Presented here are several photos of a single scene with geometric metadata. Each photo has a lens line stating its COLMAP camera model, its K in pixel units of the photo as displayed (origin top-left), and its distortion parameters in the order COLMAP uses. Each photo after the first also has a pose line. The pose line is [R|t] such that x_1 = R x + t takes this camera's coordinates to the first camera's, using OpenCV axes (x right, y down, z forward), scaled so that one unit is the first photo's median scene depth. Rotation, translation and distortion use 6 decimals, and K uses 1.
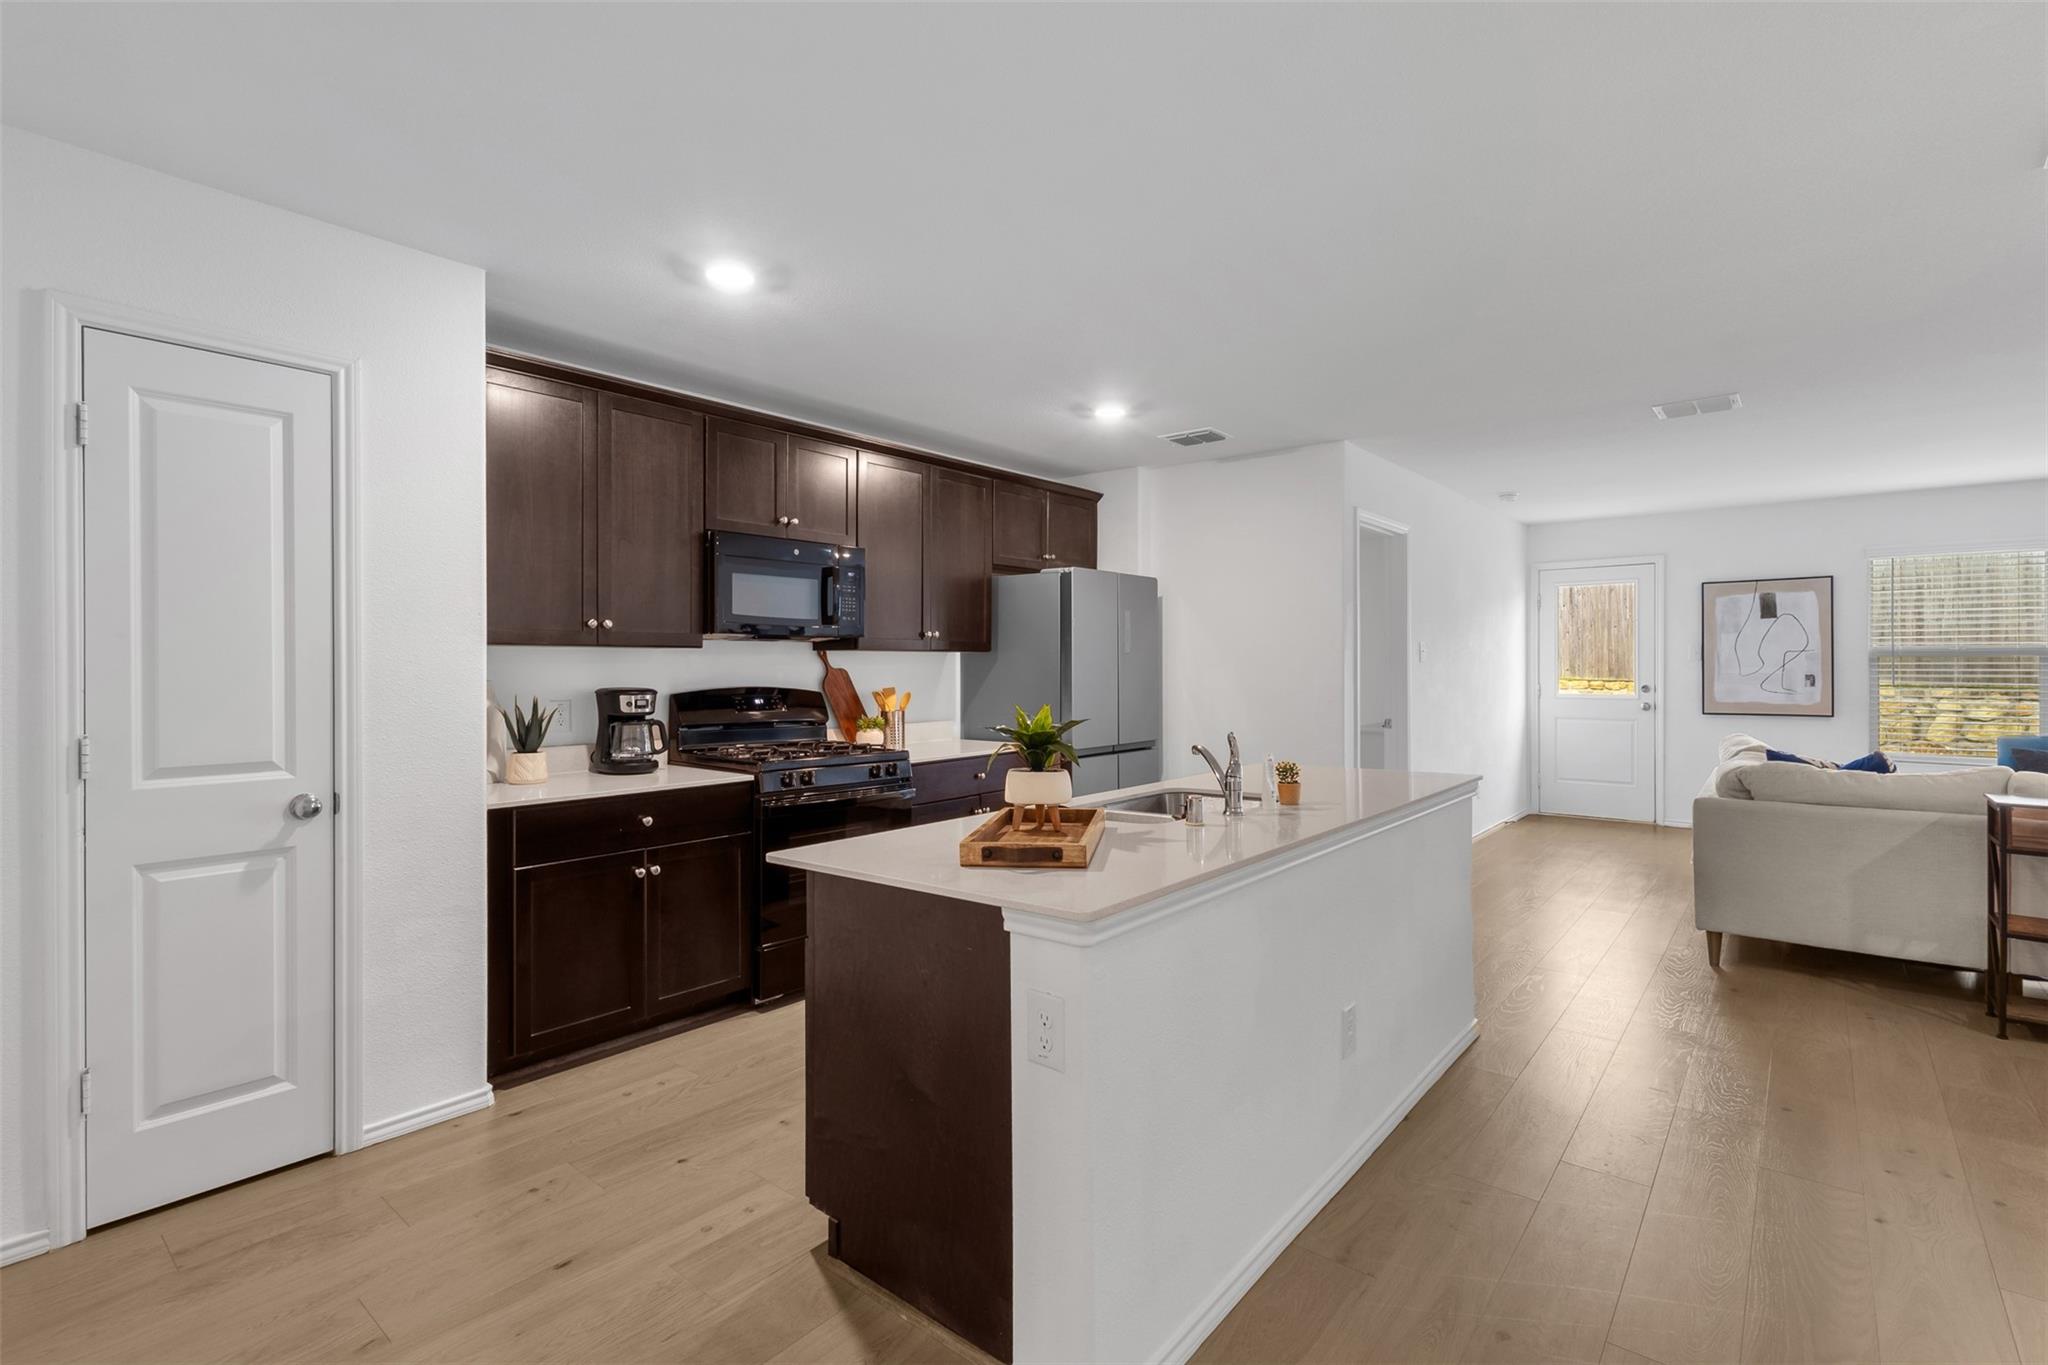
lens RADIAL K [[934.7, 0, 1021.0], [0, 934.7, 676.0], [0, 0, 1]] dist [0.001010, 0.000049]
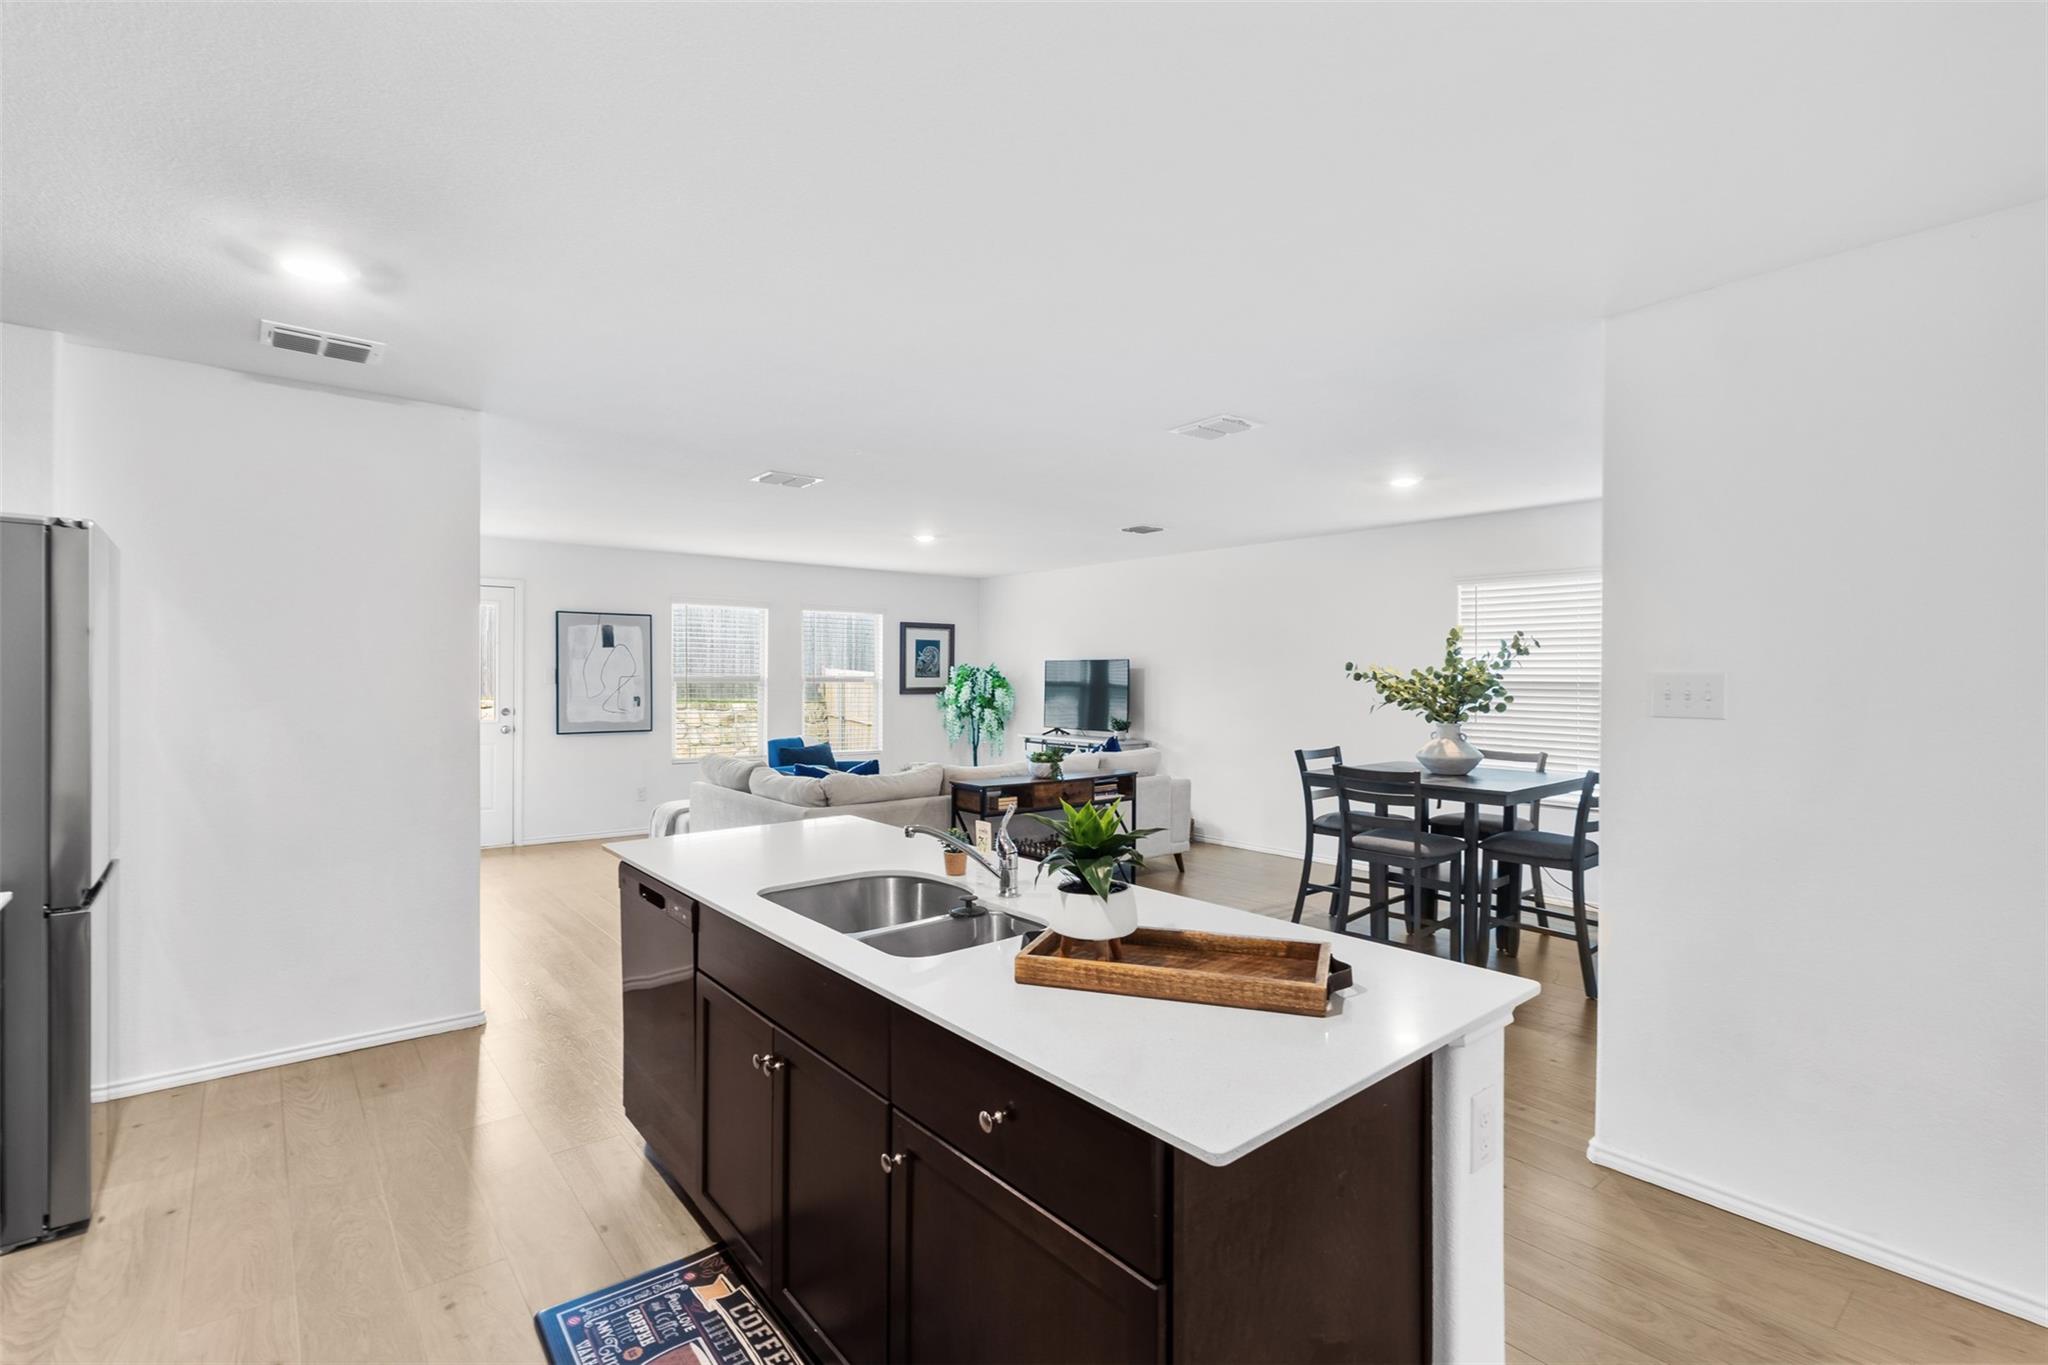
lens RADIAL K [[934.7, 0, 1022.2], [0, 934.7, 682.6], [0, 0, 1]] dist [0.001010, 0.000049]
pose [[0.175086, -0.000195, 0.984553, -0.235862], [-0.000395, 1.000000, 0.000268, -0.019206], [-0.984553, -0.000436, 0.175086, 0.302247]]
